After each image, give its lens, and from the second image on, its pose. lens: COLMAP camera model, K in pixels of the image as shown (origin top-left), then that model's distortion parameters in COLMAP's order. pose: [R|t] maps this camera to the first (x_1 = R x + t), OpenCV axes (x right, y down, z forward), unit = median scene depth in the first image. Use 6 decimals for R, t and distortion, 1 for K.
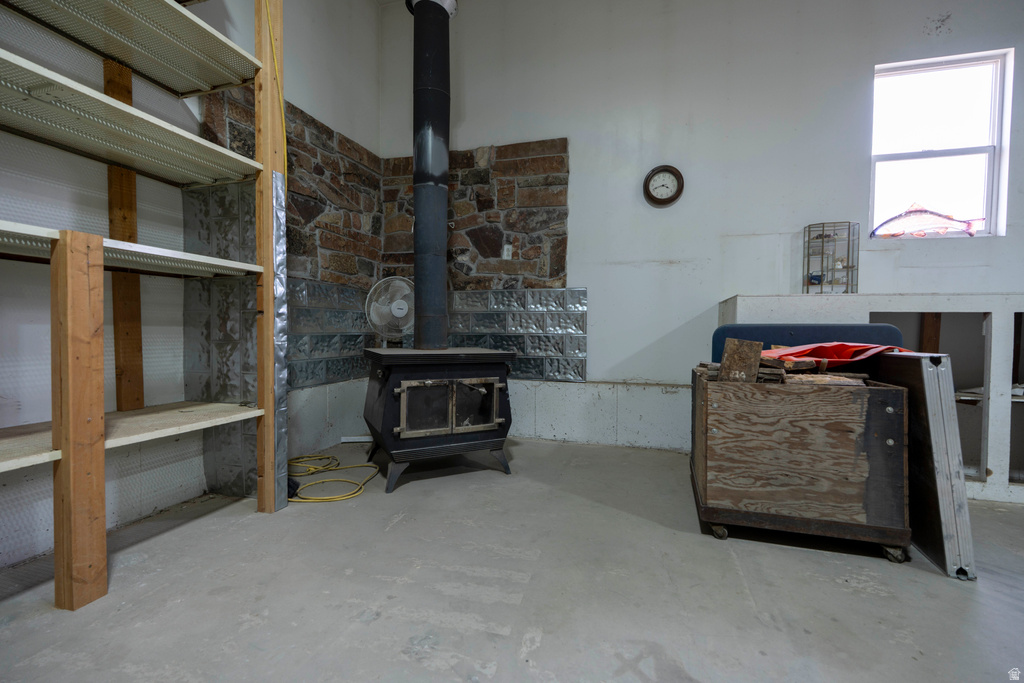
lens RADIAL K [[442.6, 0, 511.2], [0, 442.6, 340.2], [0, 0, 1]] dist [-0.005722, -0.000503]
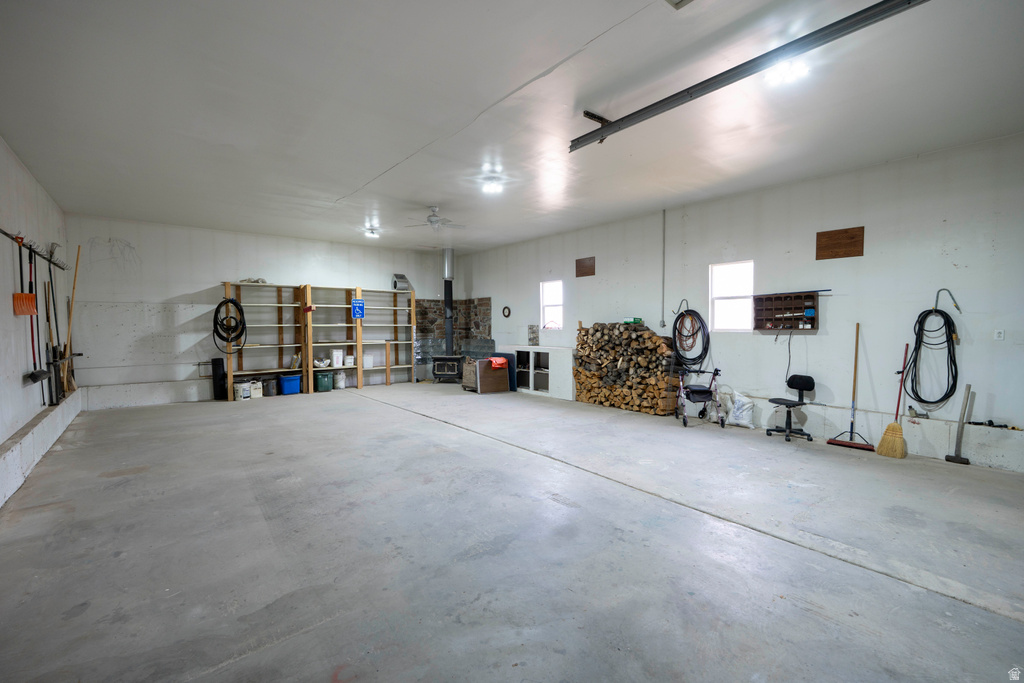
lens RADIAL K [[442.6, 0, 511.2], [0, 442.6, 340.2], [0, 0, 1]] dist [-0.005722, -0.000503]
pose [[0.825115, 0.007940, -0.564909, 2.705465], [-0.004686, 0.999963, 0.007210, -0.163320], [0.564945, -0.003302, 0.825122, -2.192797]]
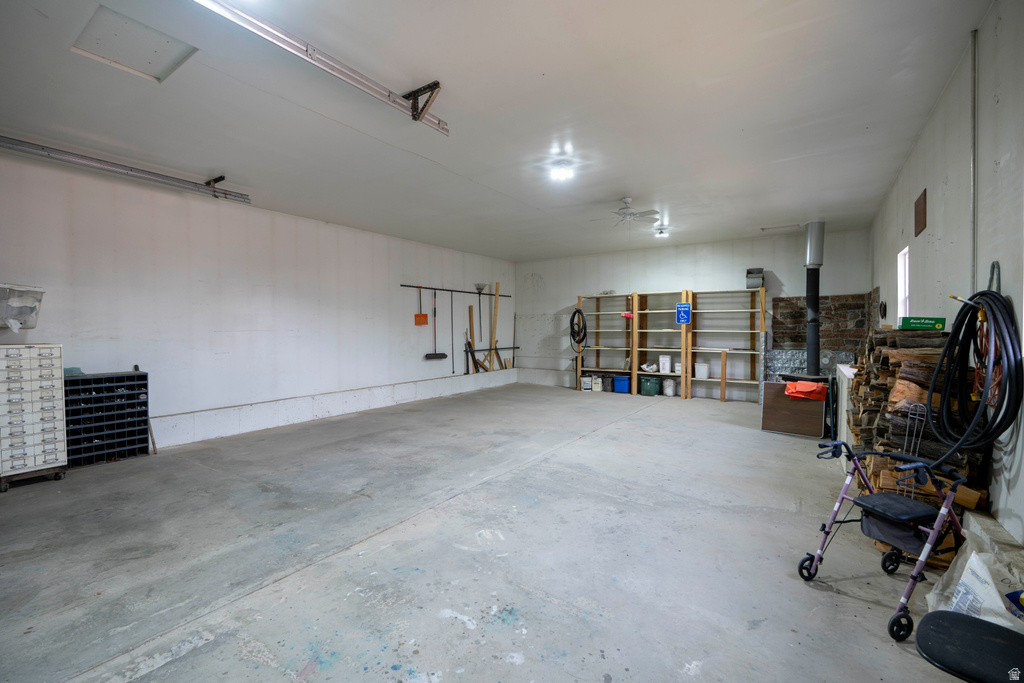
lens RADIAL K [[442.6, 0, 511.2], [0, 442.6, 340.2], [0, 0, 1]] dist [-0.005722, -0.000503]
pose [[-0.302272, 0.012503, -0.953140, 3.266582], [-0.030596, 0.999271, 0.022811, -0.222102], [0.952730, 0.036058, -0.301670, -0.074669]]
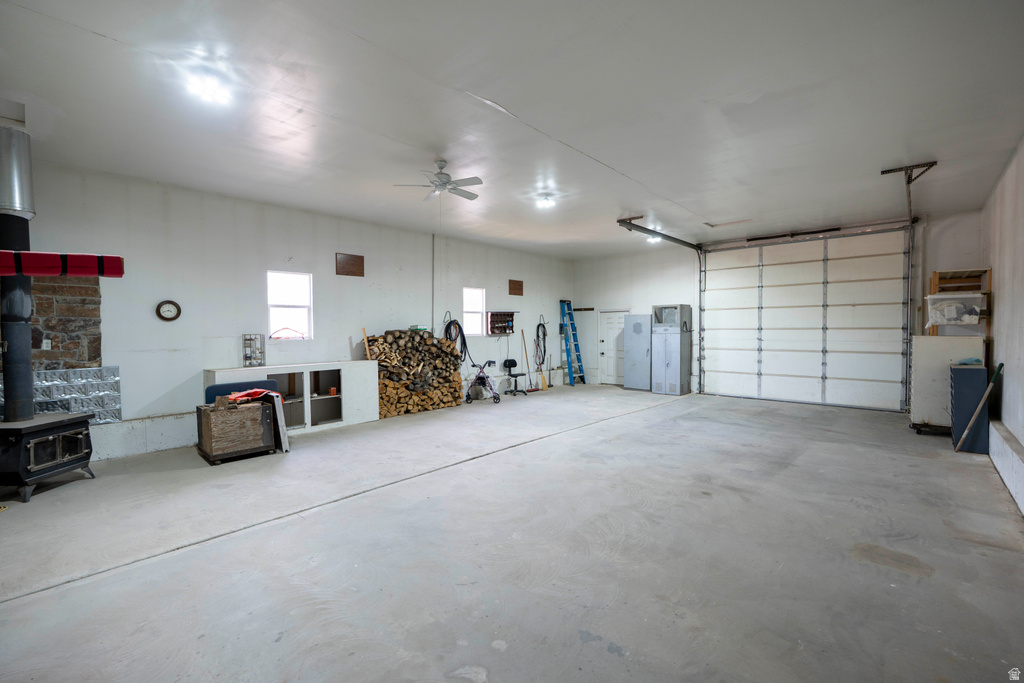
lens RADIAL K [[442.6, 0, 511.2], [0, 442.6, 340.2], [0, 0, 1]] dist [-0.005722, -0.000503]
pose [[0.442375, -0.037196, 0.896058, -0.796448], [0.039183, 0.998987, 0.022125, -0.231936], [-0.895974, 0.025323, 0.443385, -1.303241]]
